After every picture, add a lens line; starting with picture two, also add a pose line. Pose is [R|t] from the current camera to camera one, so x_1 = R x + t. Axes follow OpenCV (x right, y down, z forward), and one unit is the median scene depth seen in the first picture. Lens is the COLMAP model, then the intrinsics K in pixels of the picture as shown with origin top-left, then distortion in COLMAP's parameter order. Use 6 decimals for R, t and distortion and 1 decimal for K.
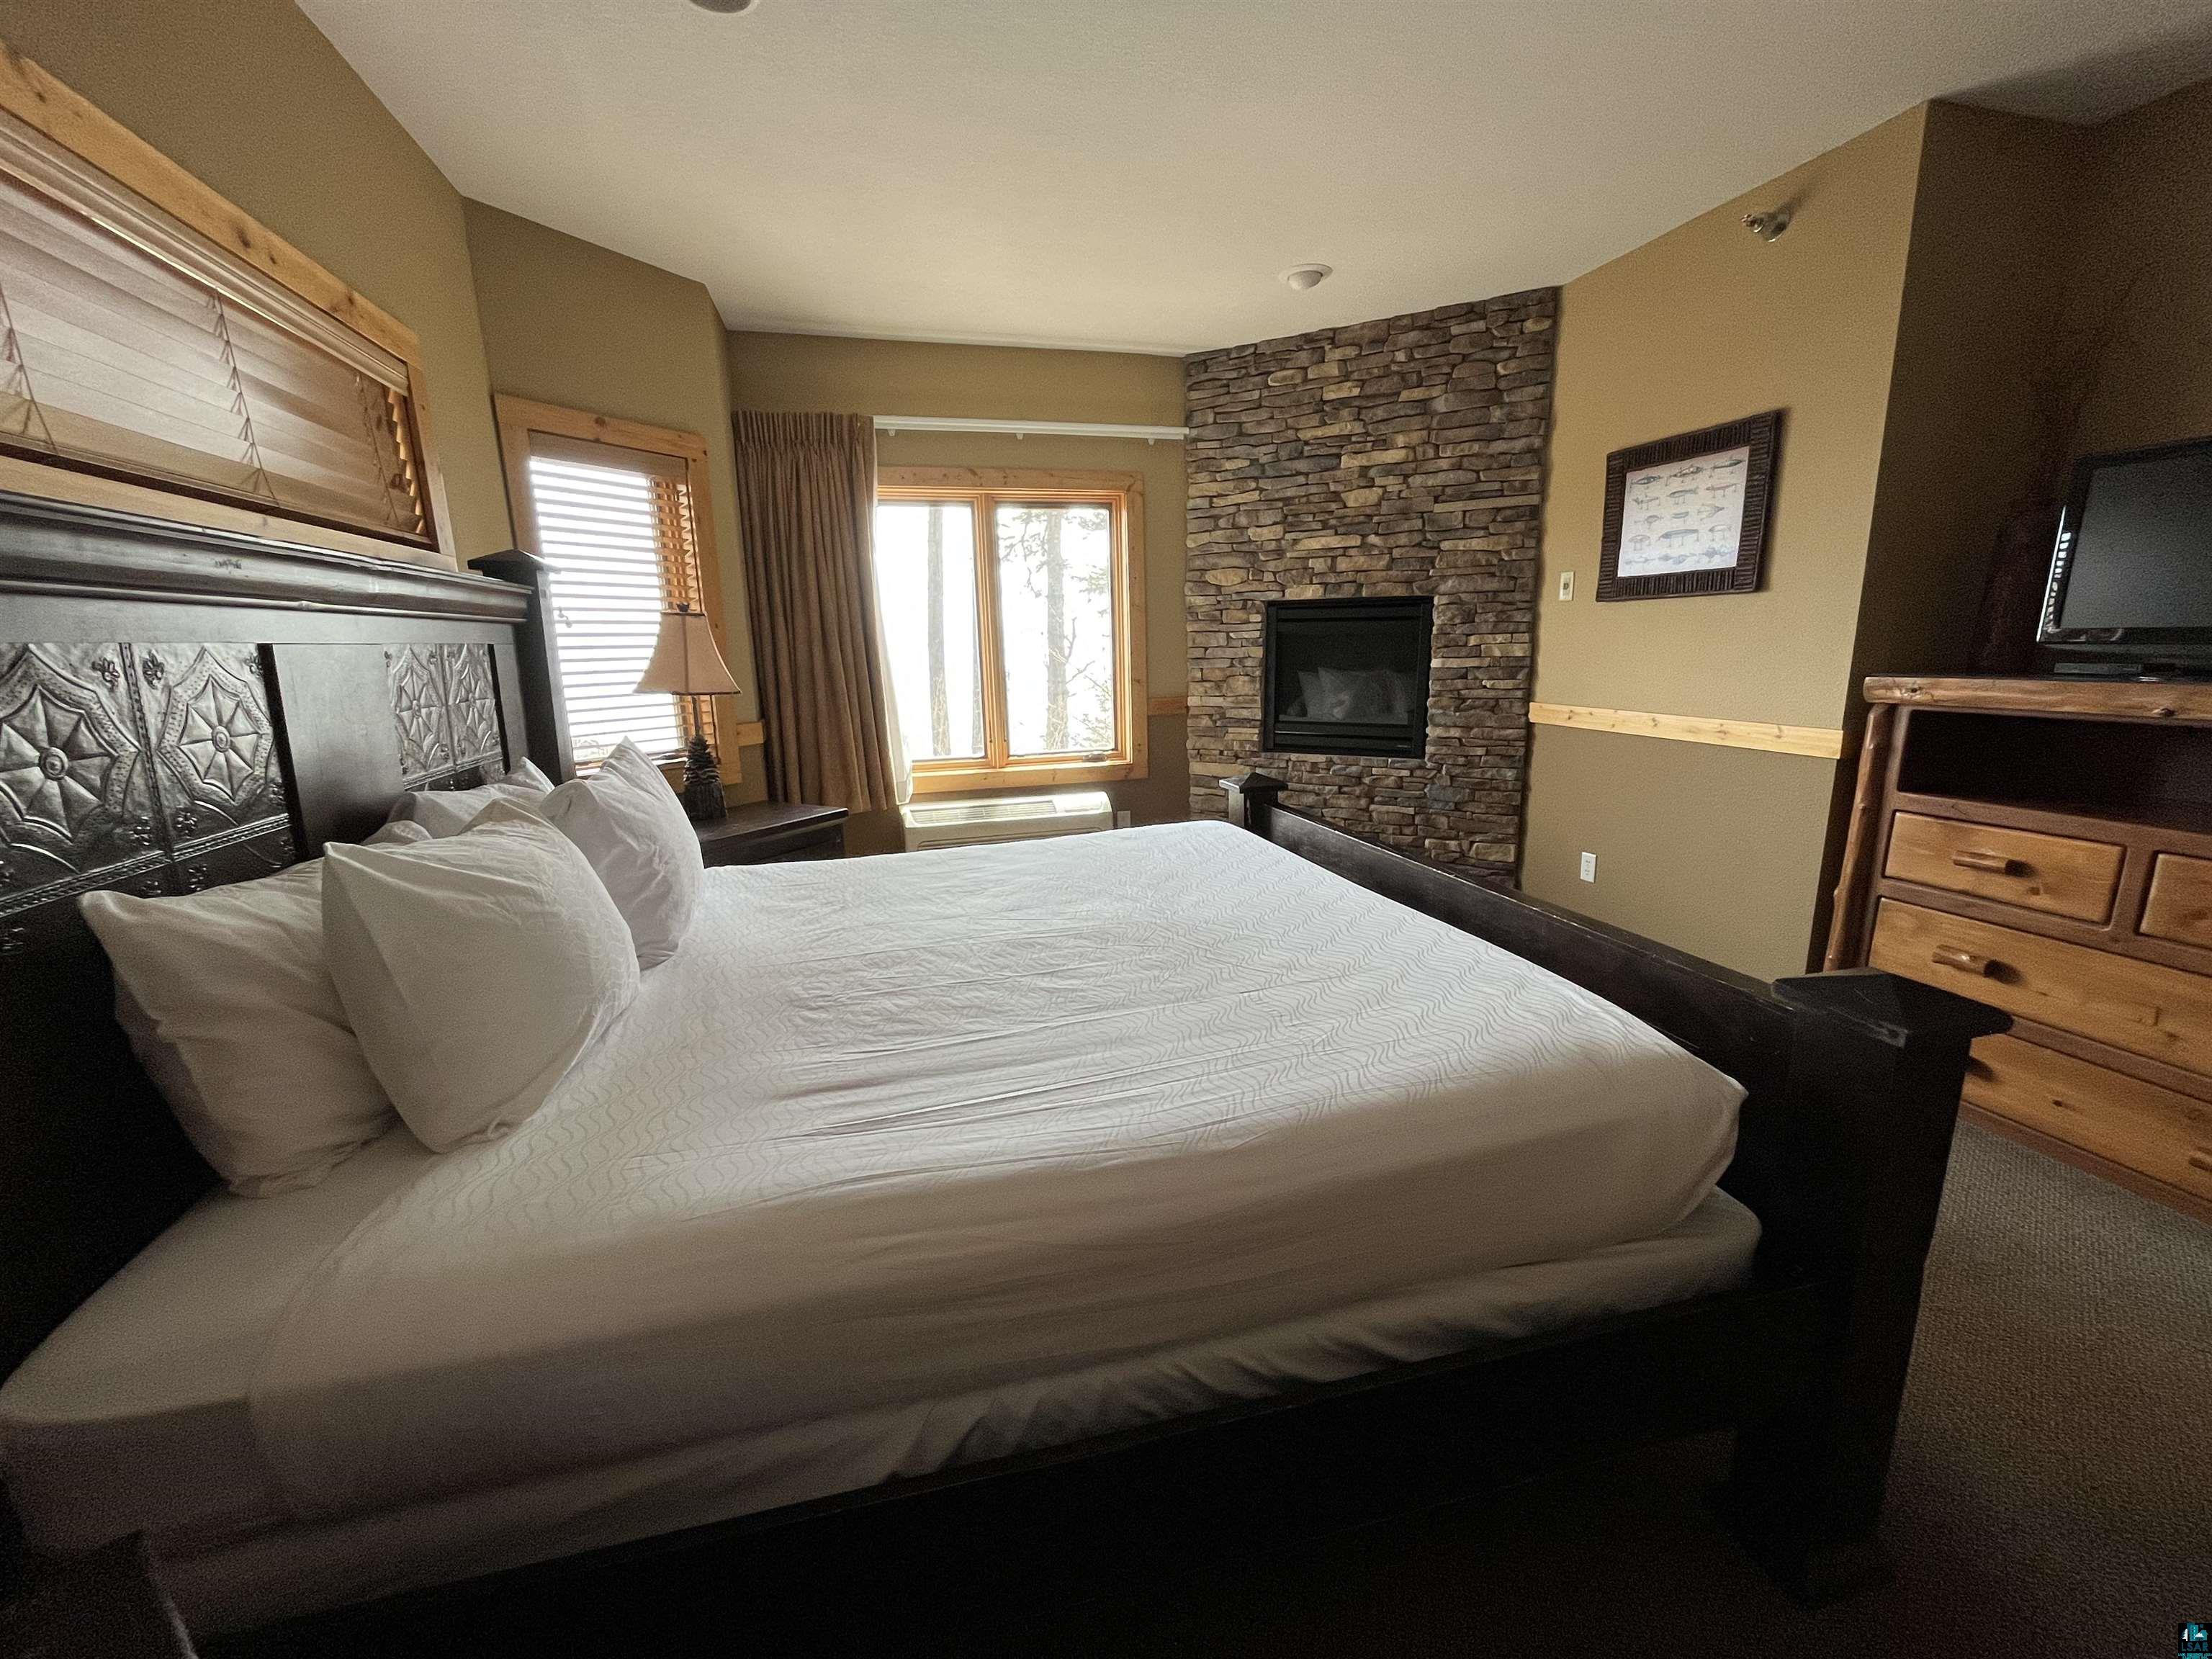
lens RADIAL K [[897.2, 0, 1099.8], [0, 897.2, 833.6], [0, 0, 1]] dist [-0.003558, -0.000024]
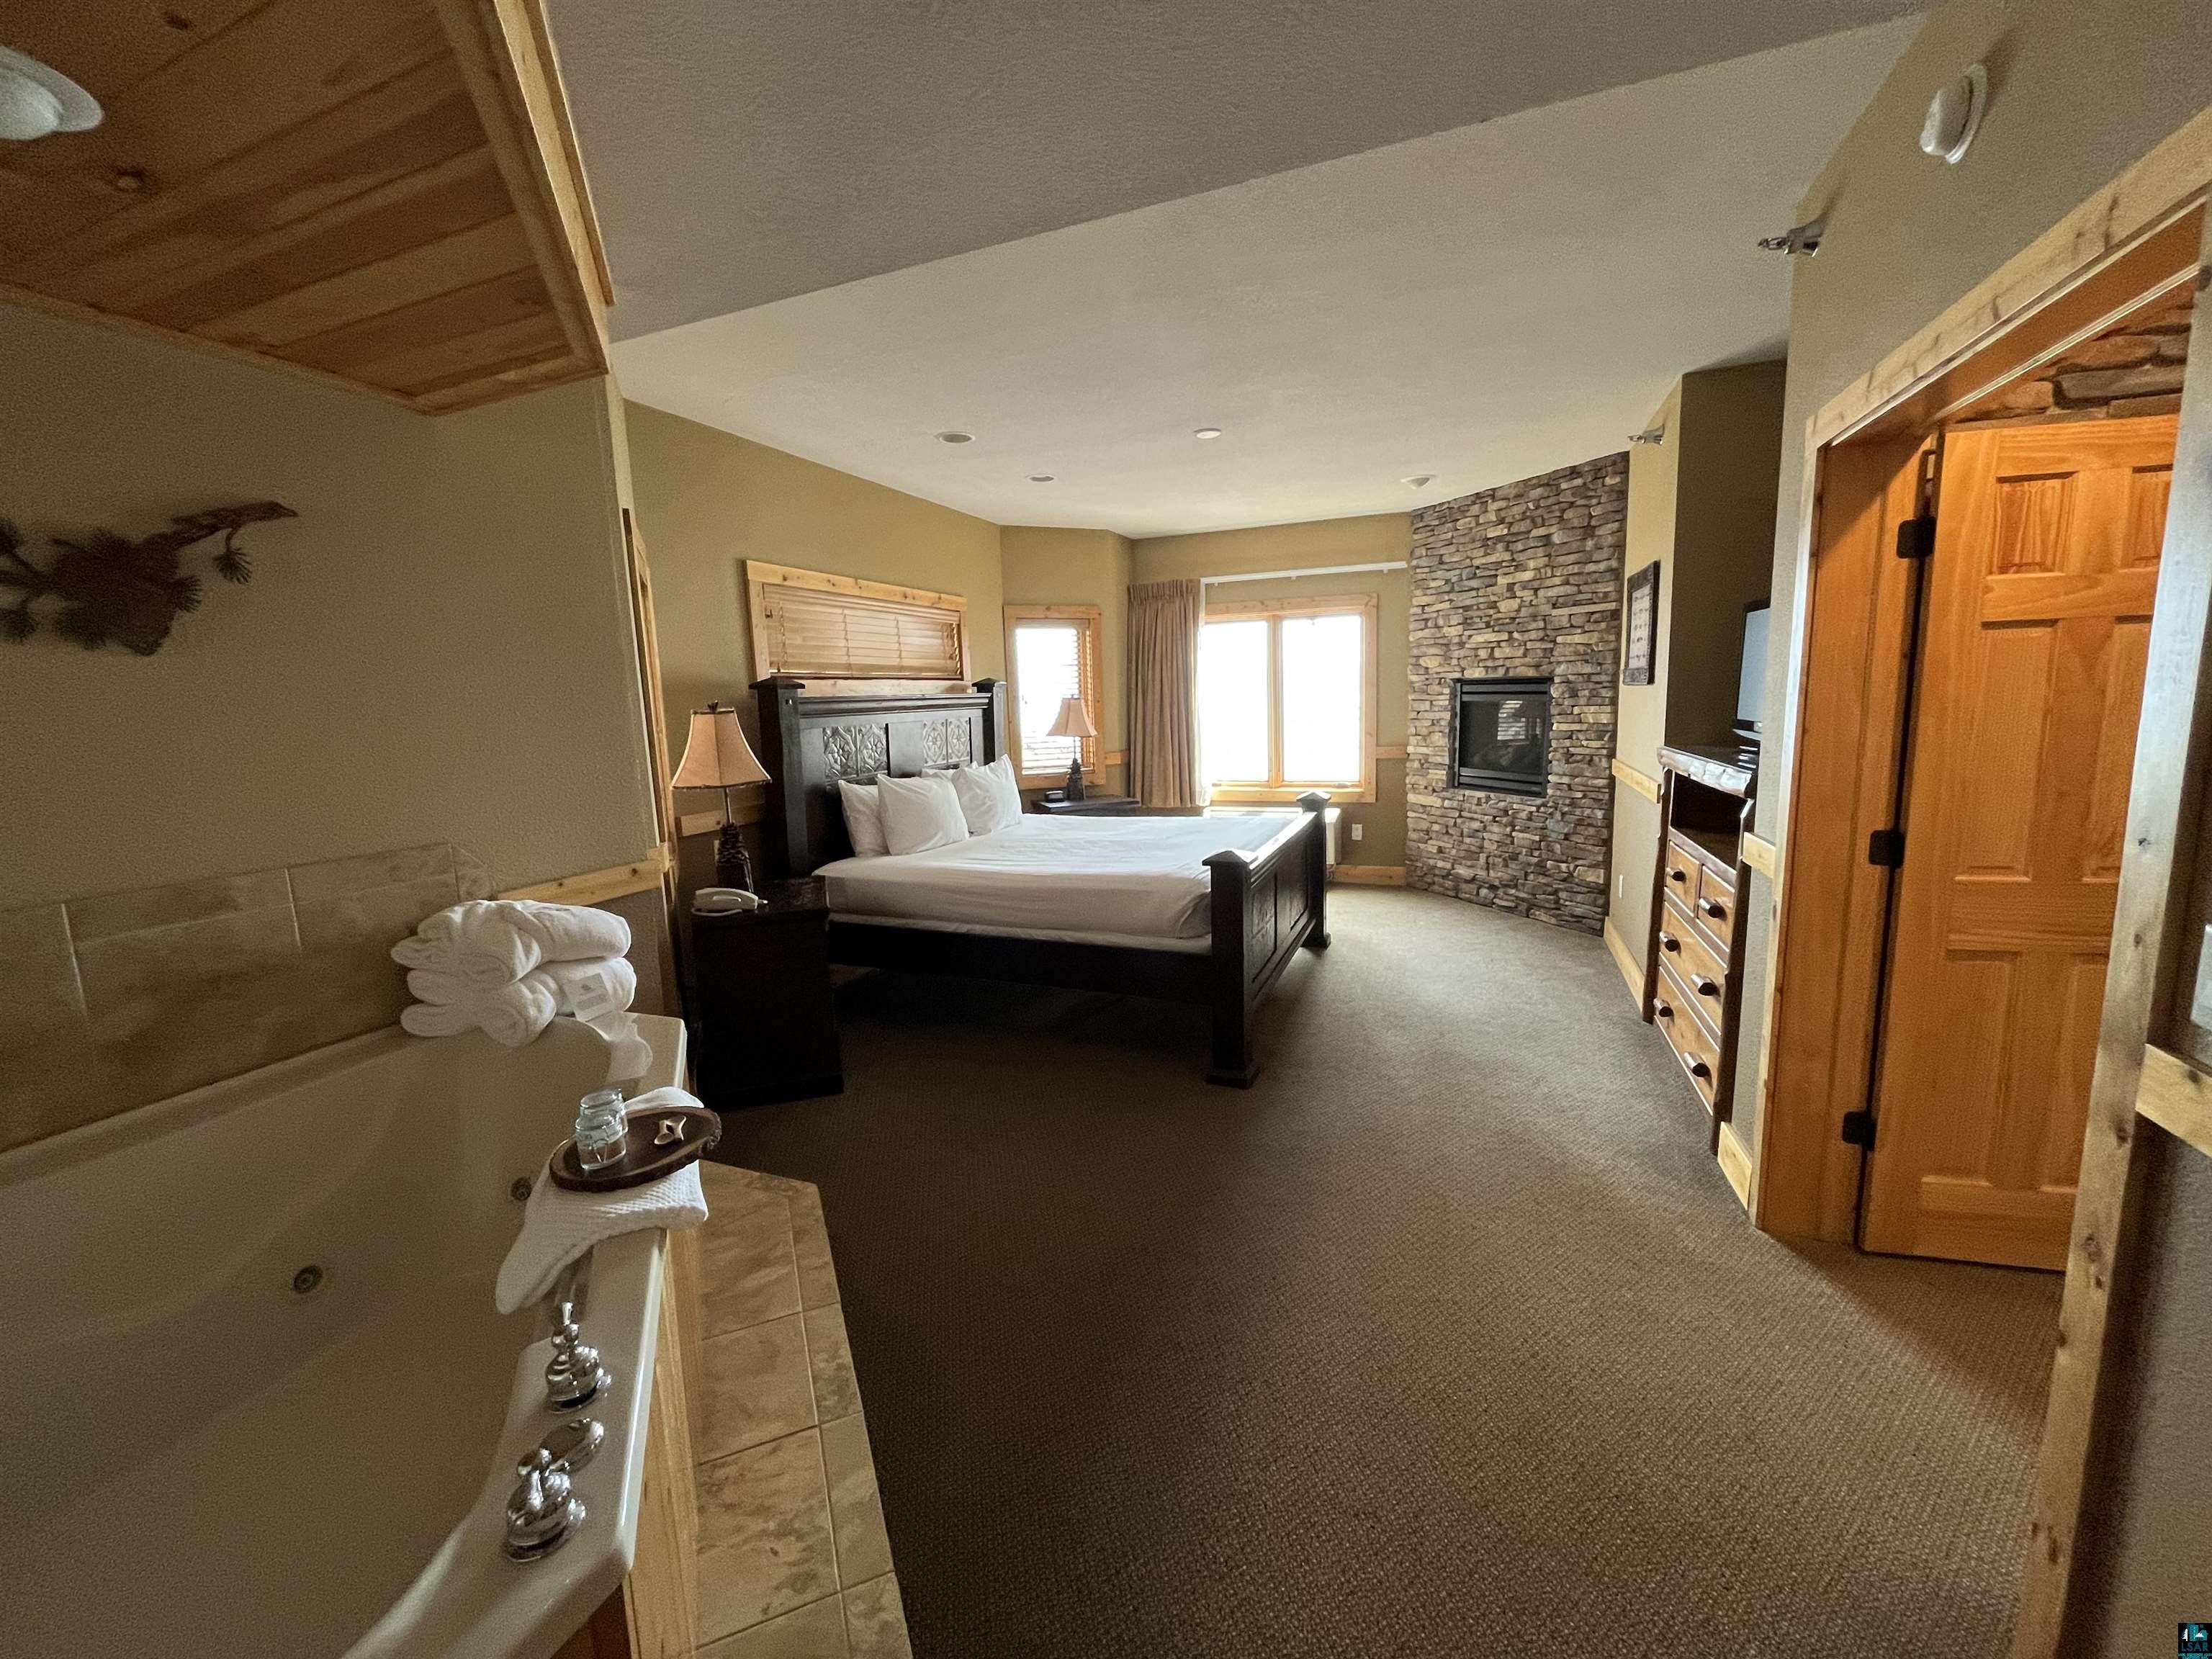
lens RADIAL K [[897.2, 0, 1087.8], [0, 897.2, 837.9], [0, 0, 1]] dist [-0.003558, -0.000024]
pose [[0.787748, 0.094155, -0.608760, 0.659689], [-0.115337, 0.993317, 0.004385, 0.046400], [0.605104, 0.066758, 0.793342, -0.456025]]
